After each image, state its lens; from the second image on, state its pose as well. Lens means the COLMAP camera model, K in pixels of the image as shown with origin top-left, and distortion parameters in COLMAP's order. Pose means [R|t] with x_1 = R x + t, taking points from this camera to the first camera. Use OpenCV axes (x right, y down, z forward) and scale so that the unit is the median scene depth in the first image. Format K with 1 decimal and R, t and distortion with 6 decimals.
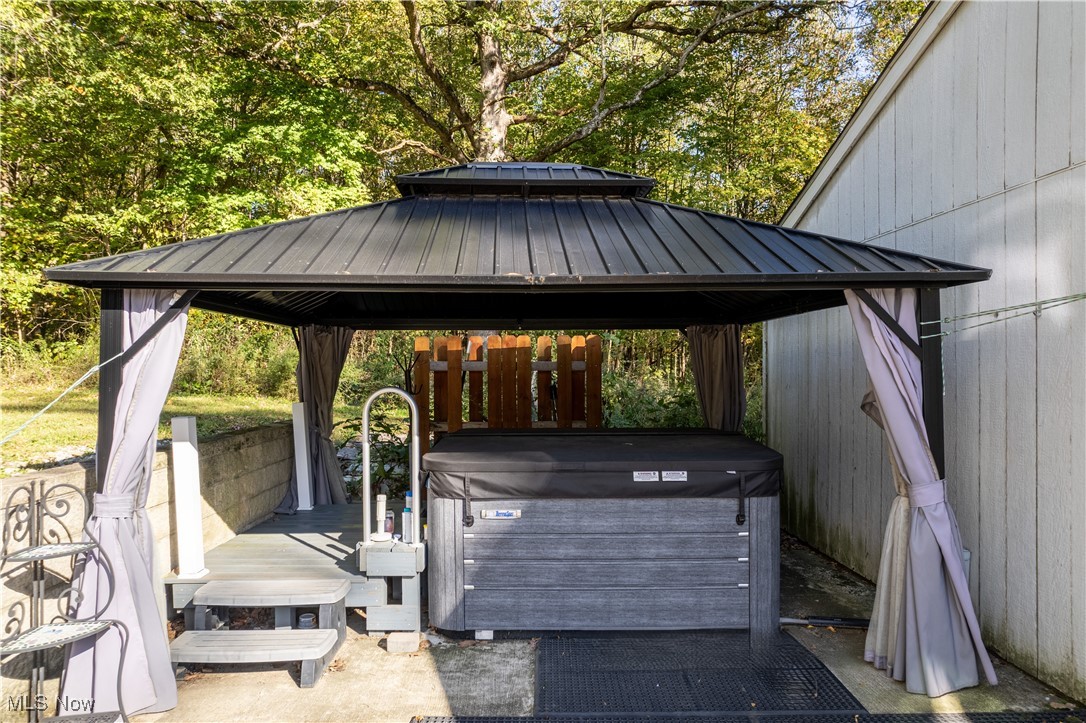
lens RADIAL K [[698.4, 0, 543.0], [0, 698.4, 361.5], [0, 0, 1]] dist [-0.064013, 0.001848]
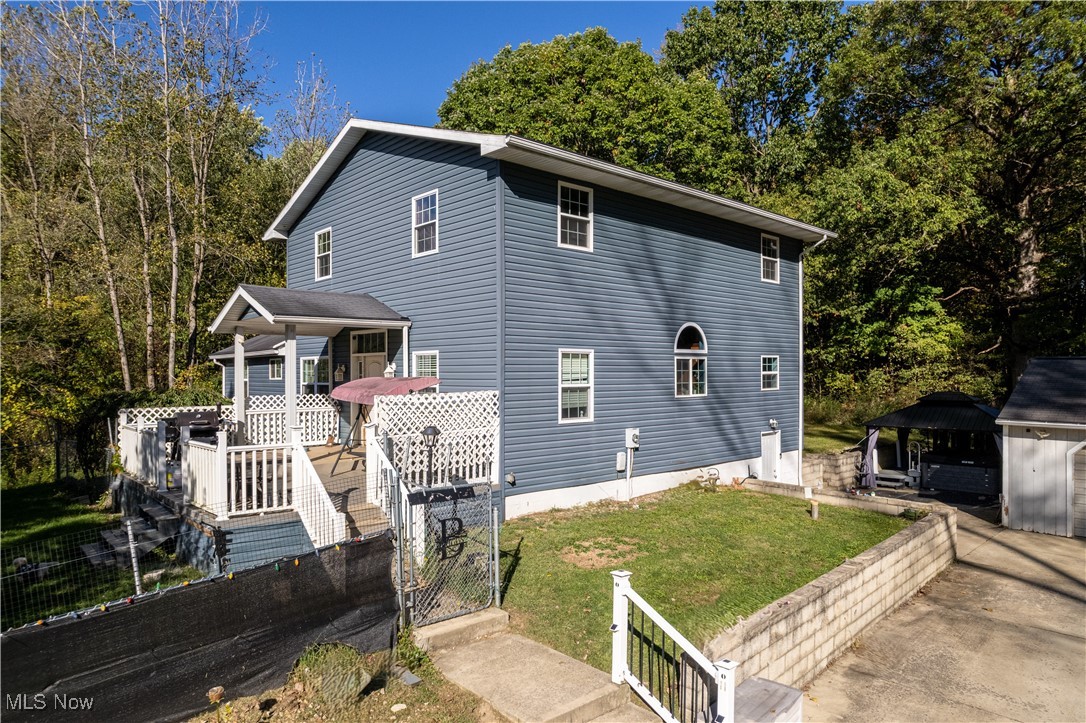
lens RADIAL K [[698.4, 0, 543.0], [0, 698.4, 361.5], [0, 0, 1]] dist [-0.064013, 0.001848]
pose [[0.668737, -0.010648, -0.743423, 1.738362], [0.006468, 0.999943, -0.008504, -0.530151], [0.743471, 0.000878, 0.668768, -4.493814]]
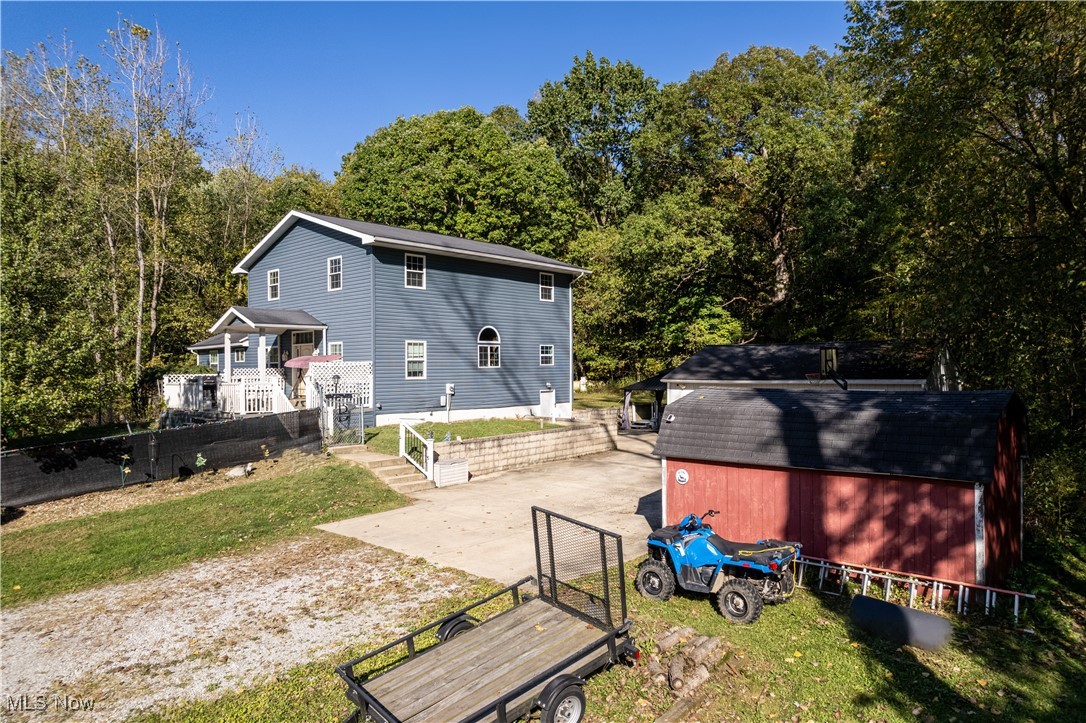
lens RADIAL K [[698.4, 0, 543.0], [0, 698.4, 361.5], [0, 0, 1]] dist [-0.064013, 0.001848]
pose [[0.748045, -0.010663, -0.663562, 4.222903], [0.012527, 0.999920, -0.001946, -0.410978], [0.663530, -0.006856, 0.748119, -5.995279]]
